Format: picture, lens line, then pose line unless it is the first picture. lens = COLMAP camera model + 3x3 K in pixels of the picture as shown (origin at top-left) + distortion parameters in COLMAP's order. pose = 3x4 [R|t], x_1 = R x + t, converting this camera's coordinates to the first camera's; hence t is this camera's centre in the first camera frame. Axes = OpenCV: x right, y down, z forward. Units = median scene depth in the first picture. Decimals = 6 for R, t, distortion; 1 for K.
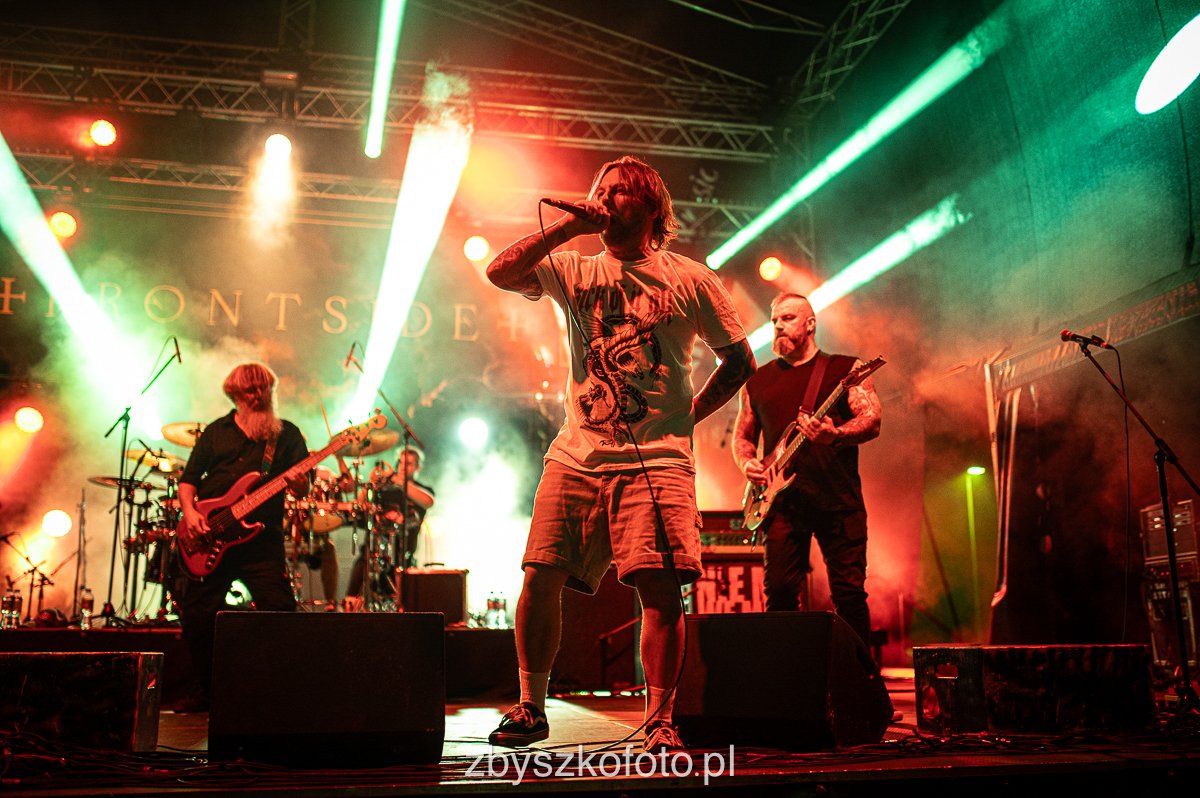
lens RADIAL K [[1133.8, 0, 592.9], [0, 1133.8, 401.6], [0, 0, 1]] dist [-0.018600, 0.000000]
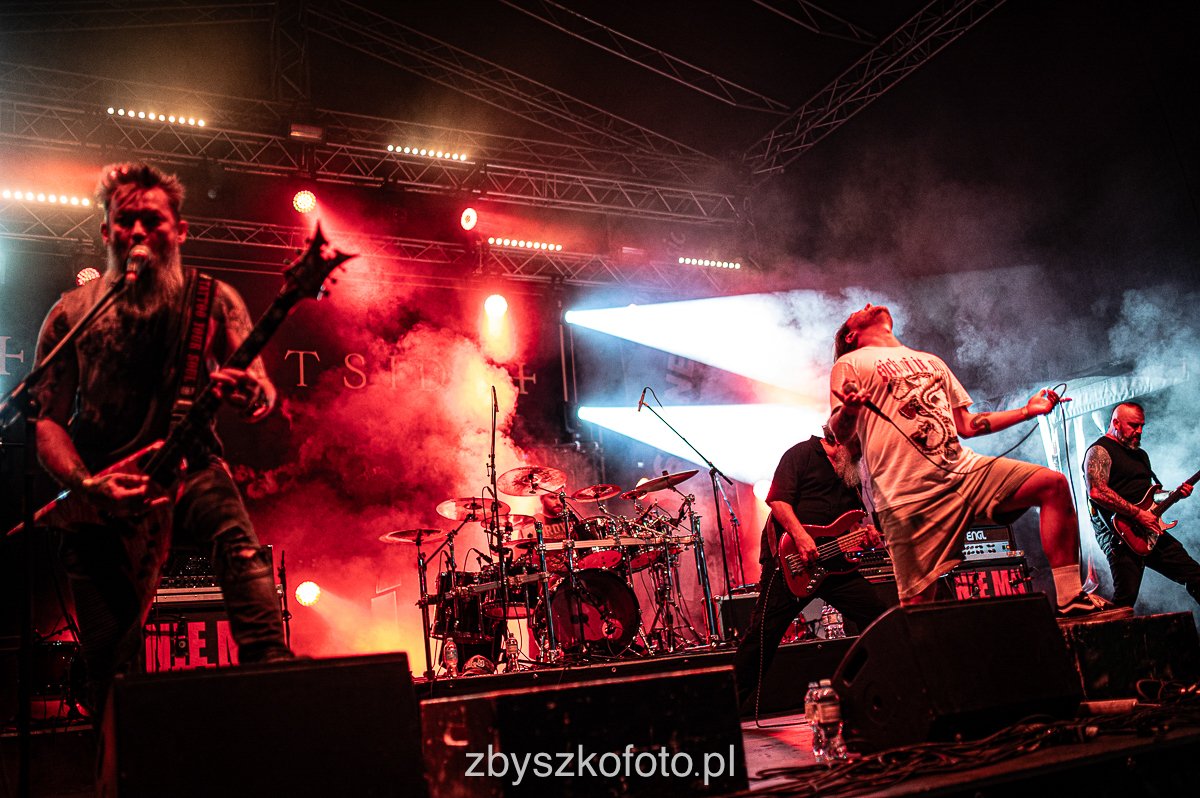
lens RADIAL K [[1133.8, 0, 603.2], [0, 1133.8, 394.7], [0, 0, 1]] dist [-0.018600, 0.000000]
pose [[0.952378, -0.025269, 0.303871, -0.330455], [0.043382, 0.997651, -0.053006, 0.005106], [-0.301818, 0.063664, 0.951238, -0.000991]]
